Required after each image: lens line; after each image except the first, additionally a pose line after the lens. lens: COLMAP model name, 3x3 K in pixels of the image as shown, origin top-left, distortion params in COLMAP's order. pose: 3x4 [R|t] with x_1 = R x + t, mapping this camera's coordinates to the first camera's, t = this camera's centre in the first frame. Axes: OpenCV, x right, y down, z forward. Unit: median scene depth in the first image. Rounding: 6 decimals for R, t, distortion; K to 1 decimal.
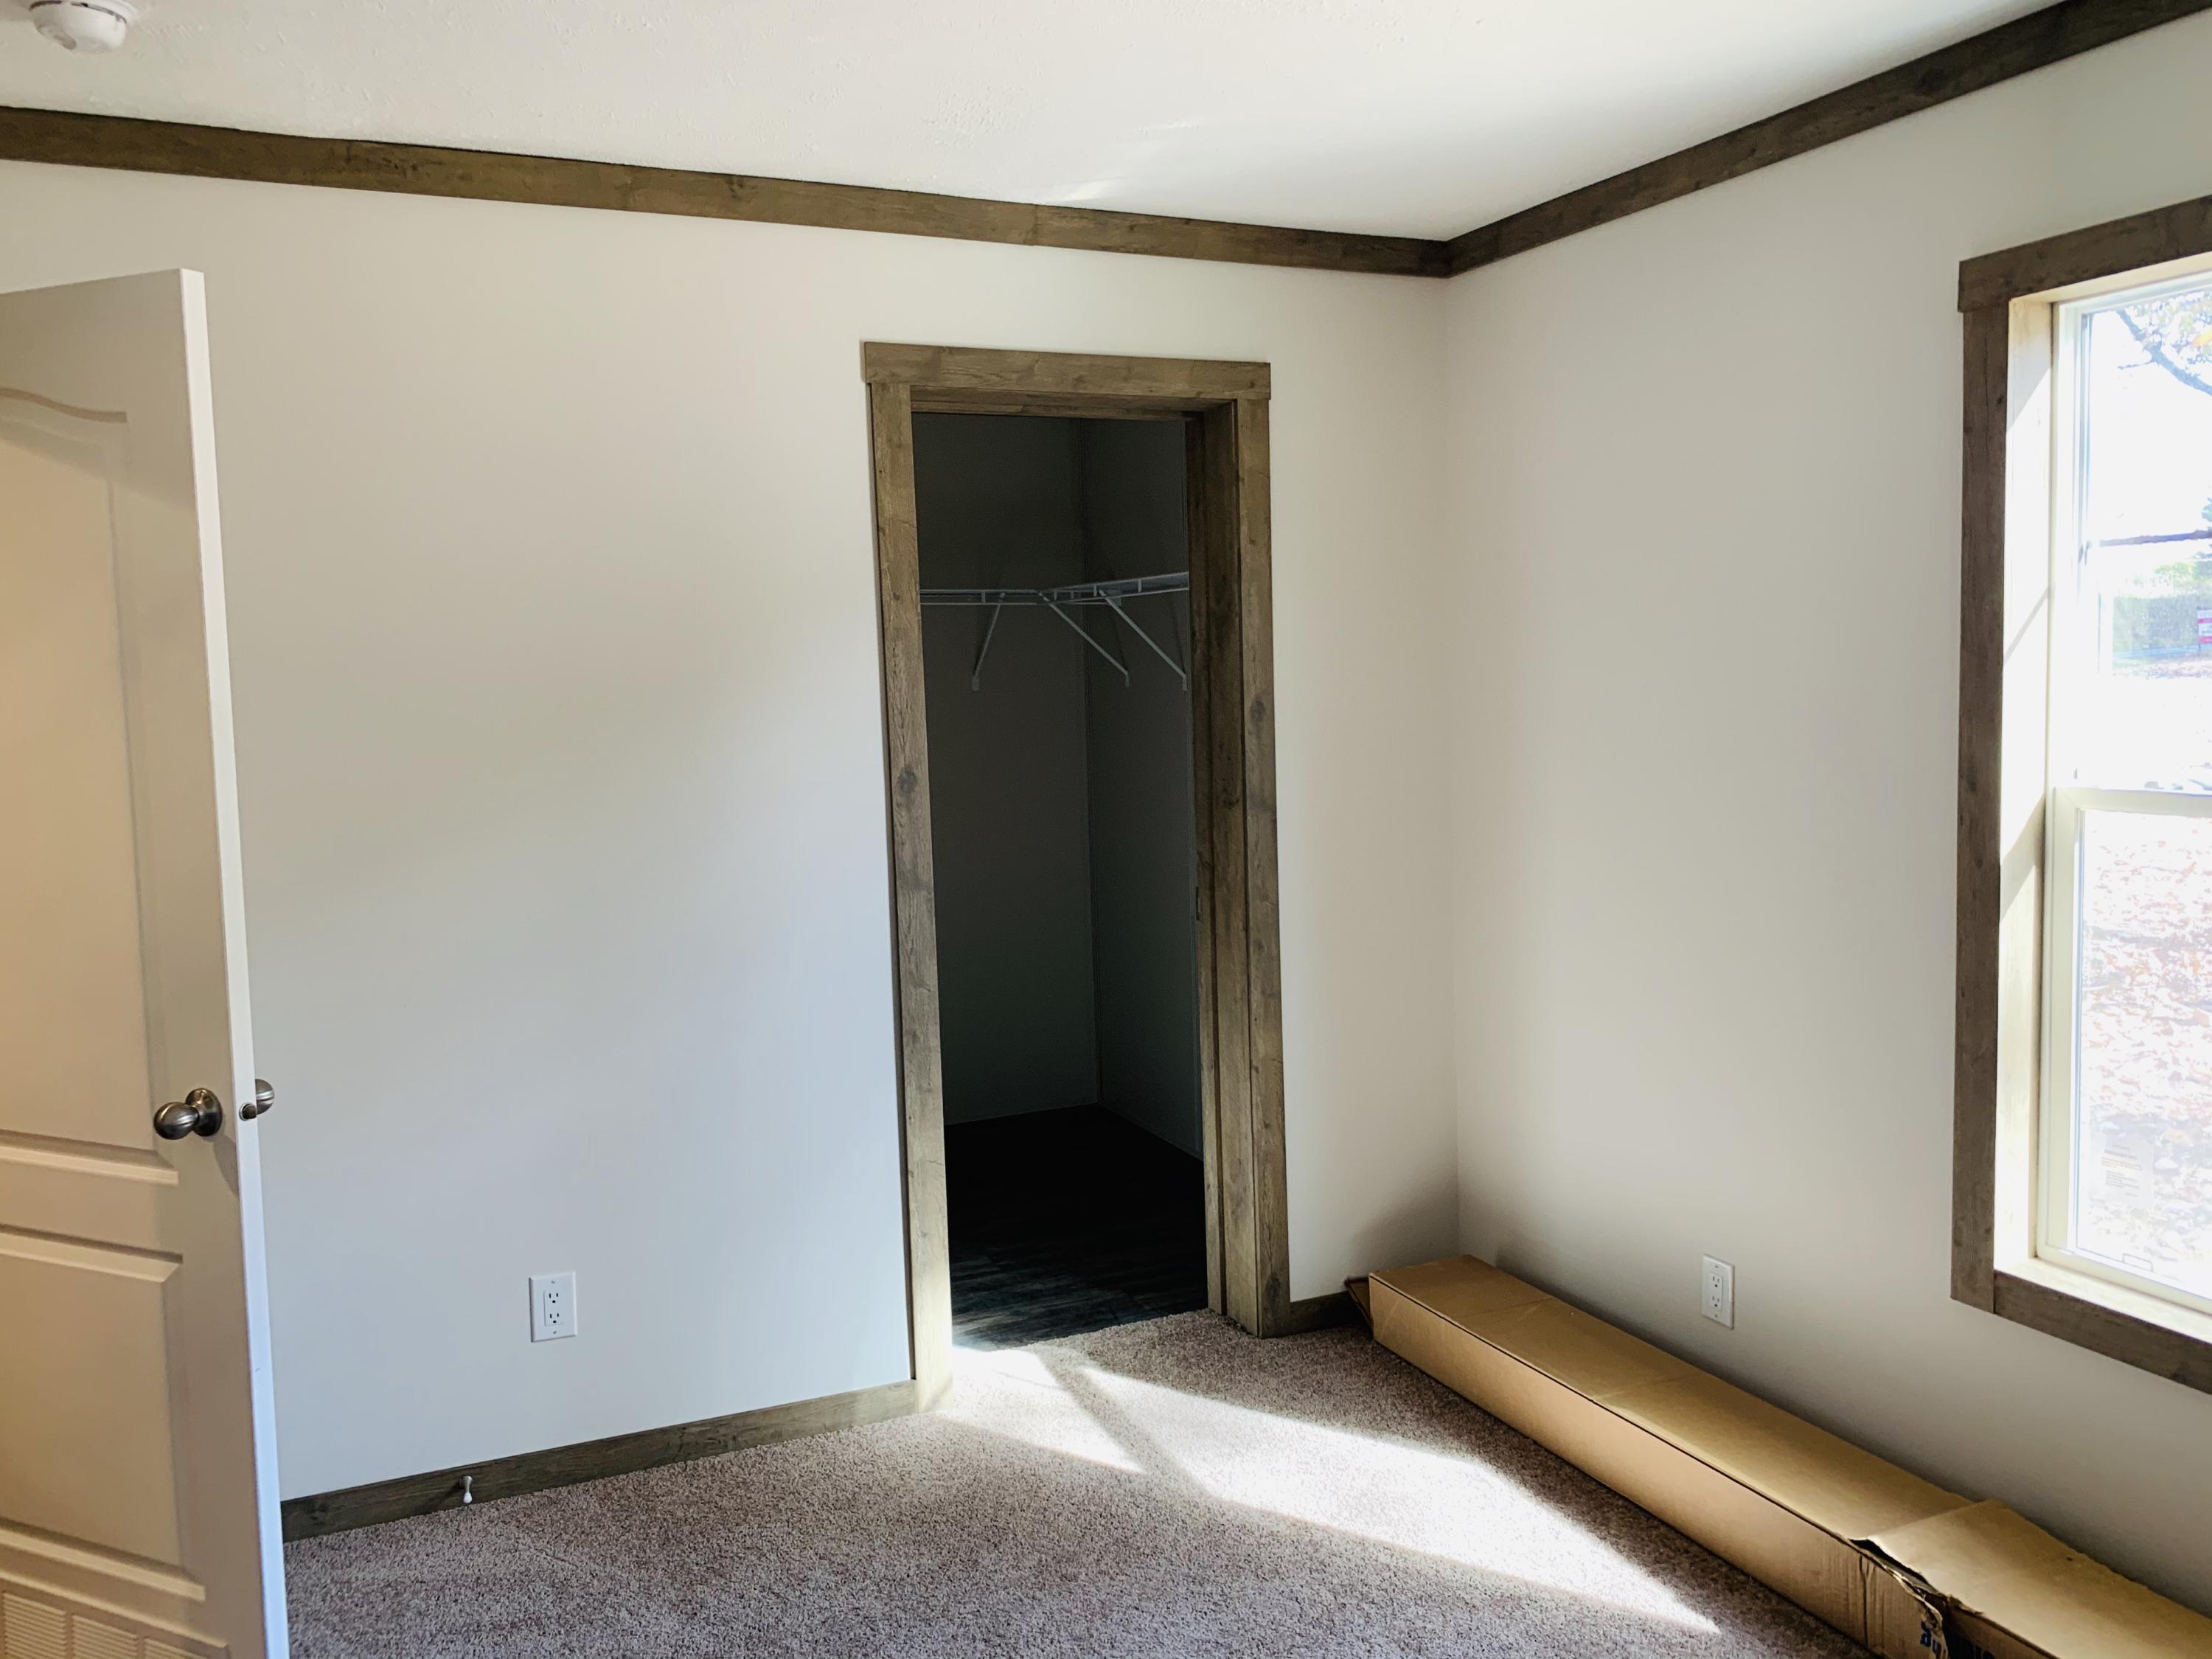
lens RADIAL K [[1717.0, 0, 1106.0], [0, 1717.0, 829.5], [0, 0, 1]] dist [-0.002088, 0.003861]
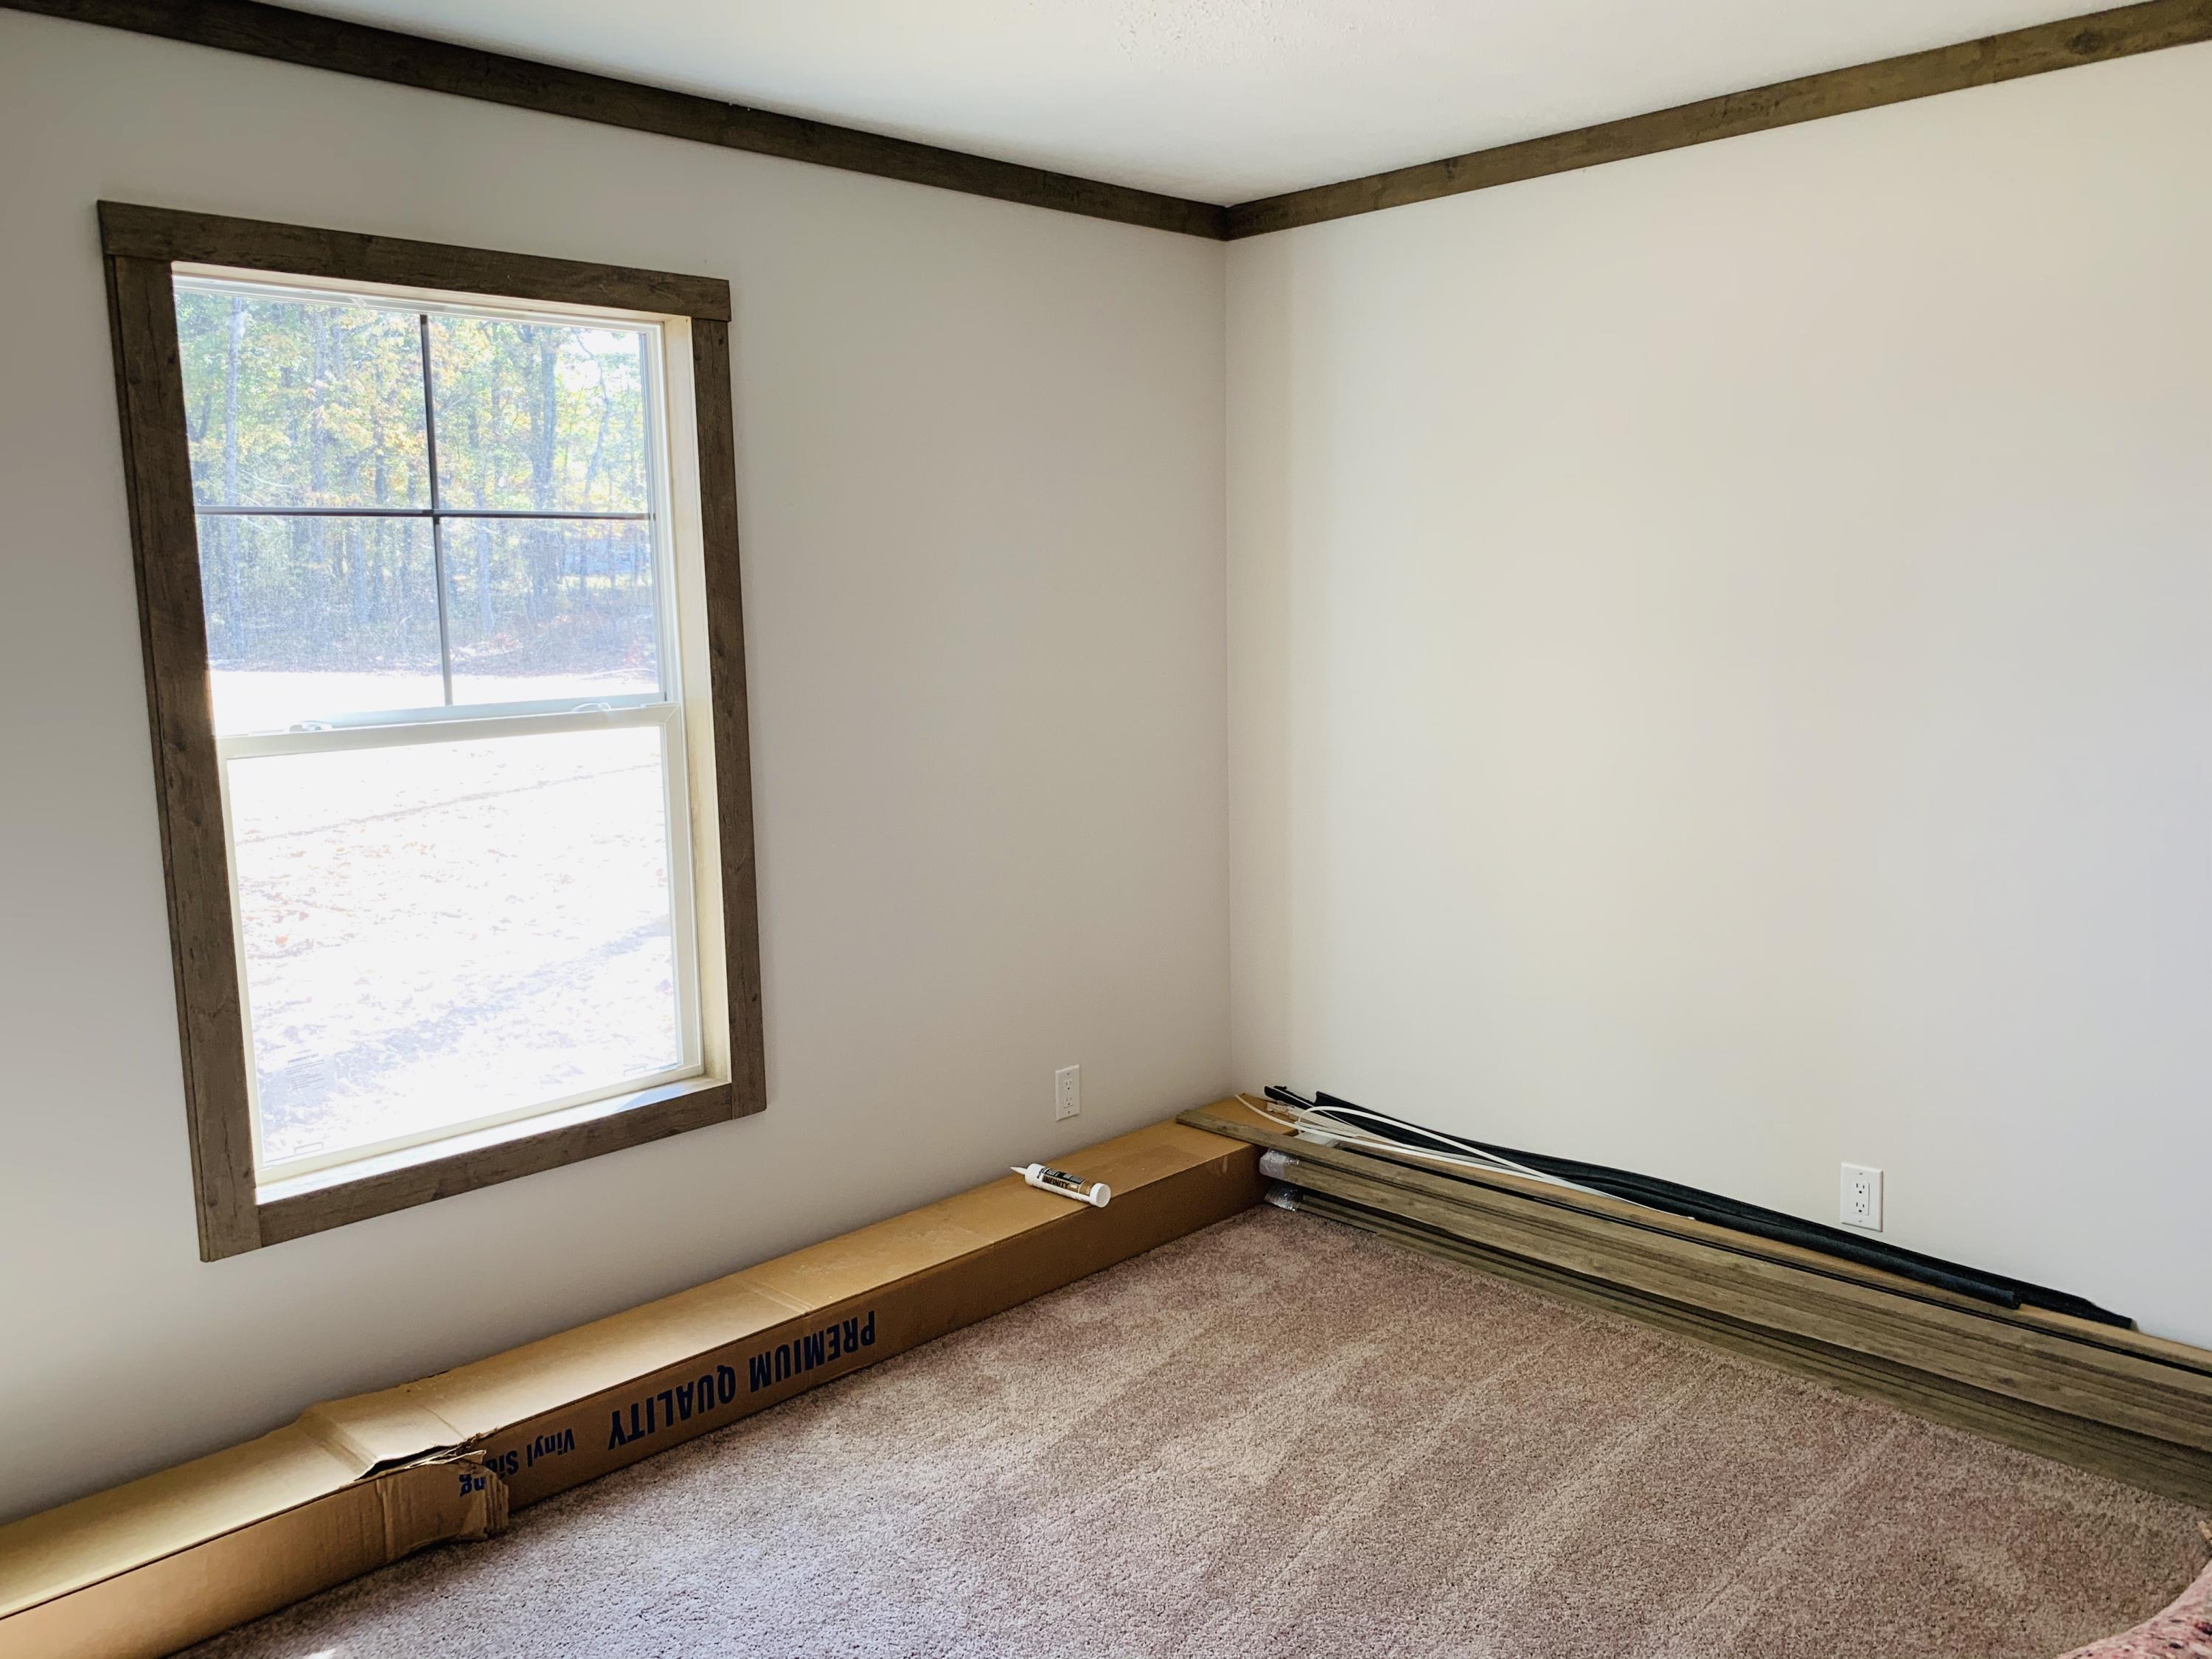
lens RADIAL K [[1717.0, 0, 1106.0], [0, 1717.0, 829.5], [0, 0, 1]] dist [-0.002088, 0.003861]
pose [[-0.352936, -0.113260, 0.928767, -0.642004], [0.104125, 0.981726, 0.159287, -0.085016], [-0.929836, 0.152926, -0.334693, 0.884004]]
